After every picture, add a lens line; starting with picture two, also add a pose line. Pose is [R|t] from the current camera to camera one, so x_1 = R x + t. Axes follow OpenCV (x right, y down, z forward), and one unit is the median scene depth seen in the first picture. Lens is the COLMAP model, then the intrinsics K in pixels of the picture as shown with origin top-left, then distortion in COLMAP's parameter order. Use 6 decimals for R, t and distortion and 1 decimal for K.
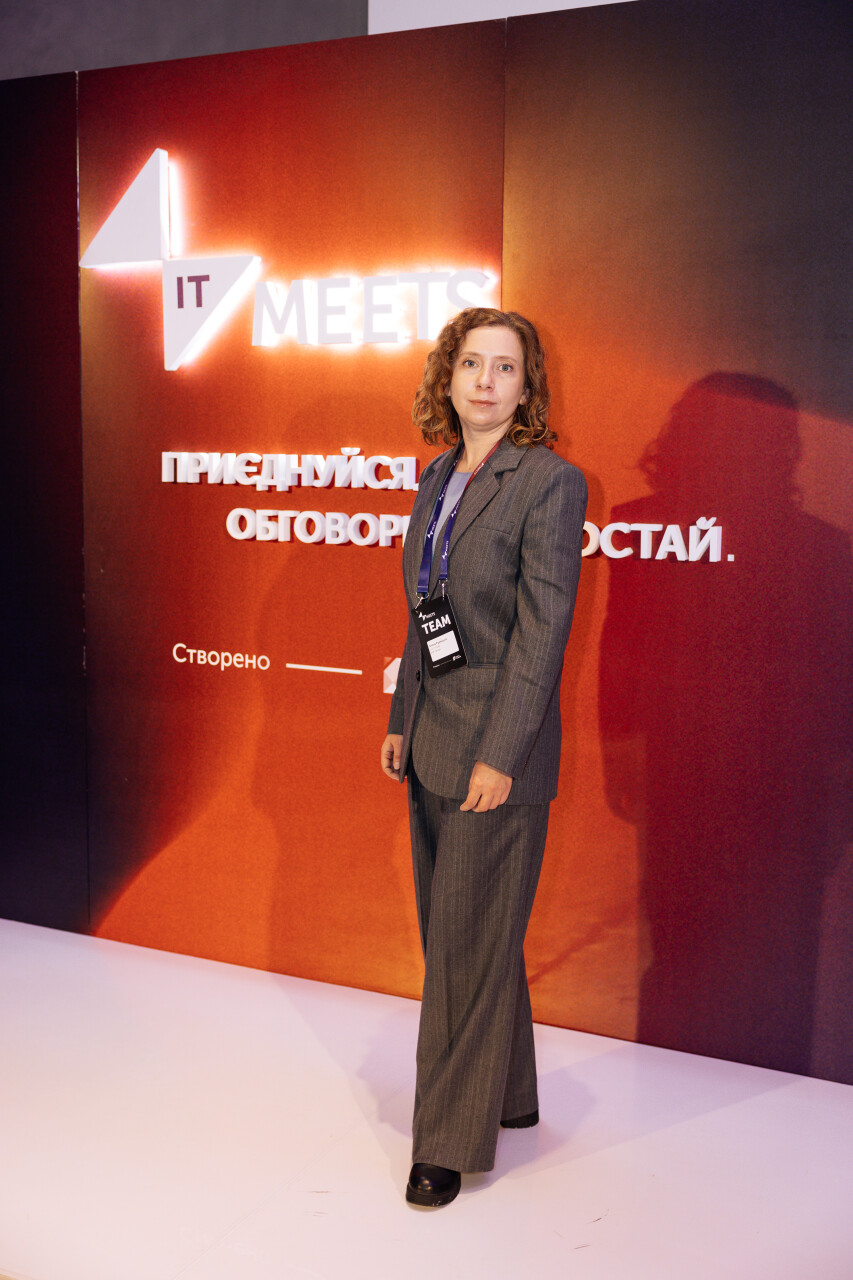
lens RADIAL K [[1421.8, 0, 426.5], [0, 1421.8, 612.5], [0, 0, 1]] dist [0.003148, -0.000717]
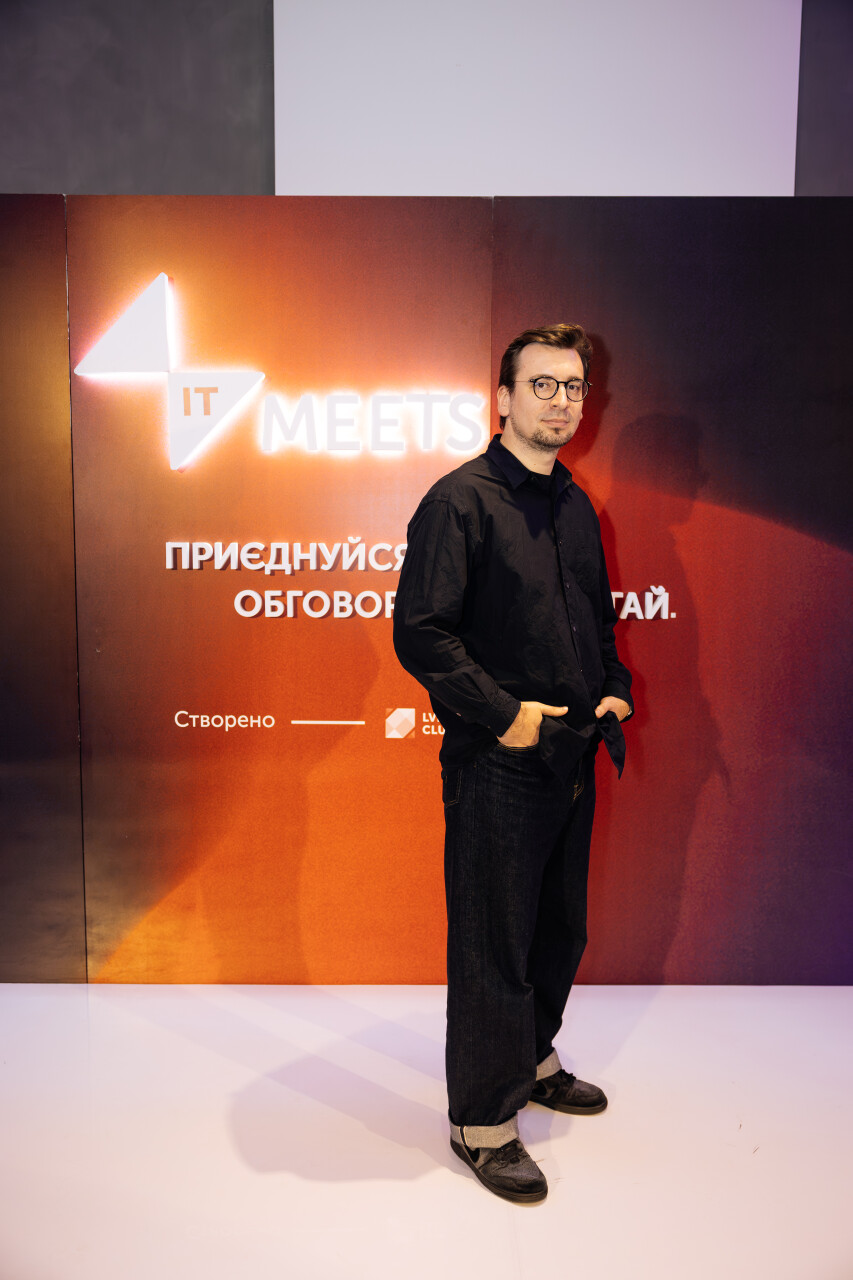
lens RADIAL K [[1090.2, 0, 426.5], [0, 1090.2, 640.0], [0, 0, 1]] dist [-0.003431, -0.000190]
pose [[0.903845, -0.054859, 0.424329, -0.381098], [0.057461, 0.998325, 0.006674, -0.030504], [-0.423984, 0.018350, 0.905484, 0.137863]]
